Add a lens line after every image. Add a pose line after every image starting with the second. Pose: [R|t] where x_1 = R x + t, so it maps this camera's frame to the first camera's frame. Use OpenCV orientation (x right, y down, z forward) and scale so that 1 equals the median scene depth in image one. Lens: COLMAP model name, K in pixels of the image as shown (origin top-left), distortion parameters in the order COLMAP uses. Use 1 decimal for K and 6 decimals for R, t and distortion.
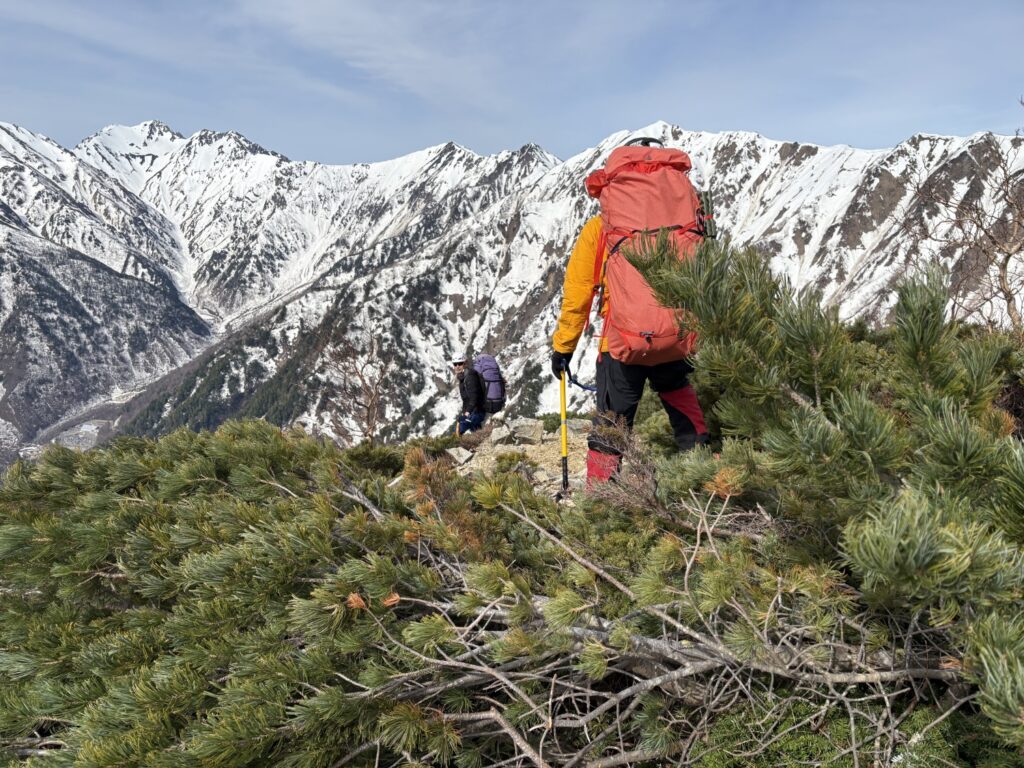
lens RADIAL K [[785.0, 0, 510.0], [0, 785.0, 387.0], [0, 0, 1]] dist [0.042997, -0.004336]
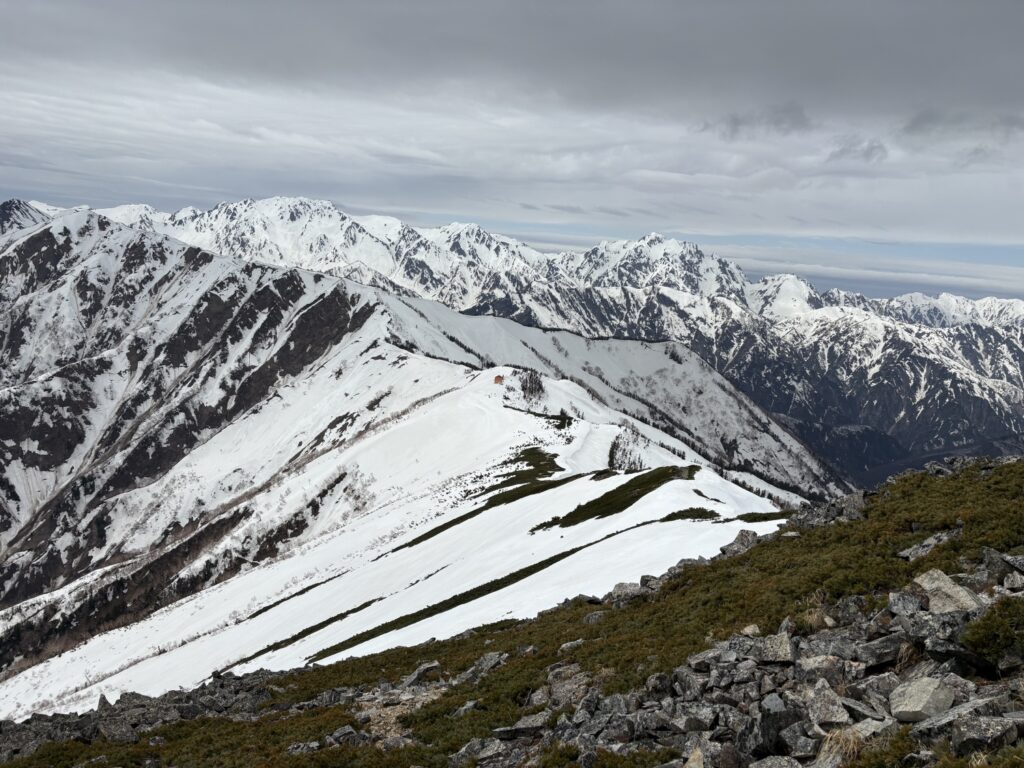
lens RADIAL K [[785.0, 0, 512.9], [0, 785.0, 386.5], [0, 0, 1]] dist [0.042997, -0.004336]
pose [[0.909025, -0.032879, 0.415442, 0.312835], [0.047798, 0.998530, -0.025559, -0.074499], [-0.413991, 0.043091, 0.909261, -0.165779]]
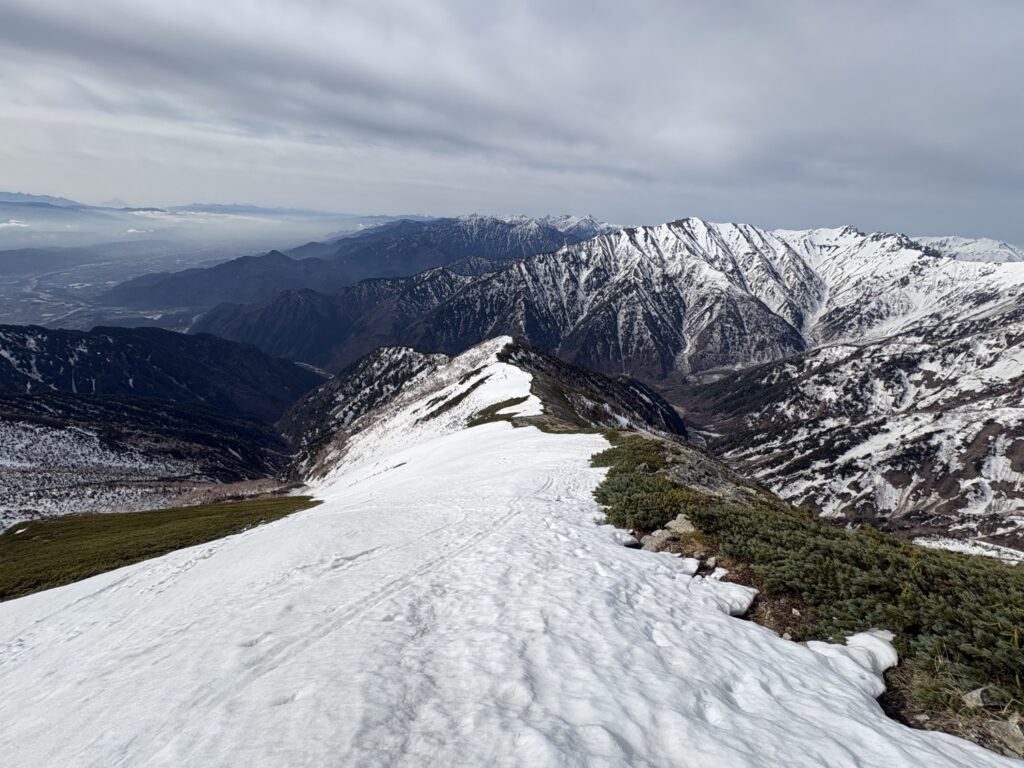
lens RADIAL K [[785.0, 0, 509.8], [0, 785.0, 381.4], [0, 0, 1]] dist [0.042997, -0.004336]
pose [[0.430930, 0.315695, -0.845361, 0.938783], [-0.268246, 0.939275, 0.214026, -0.216859], [0.861594, 0.134534, 0.489446, -0.516177]]
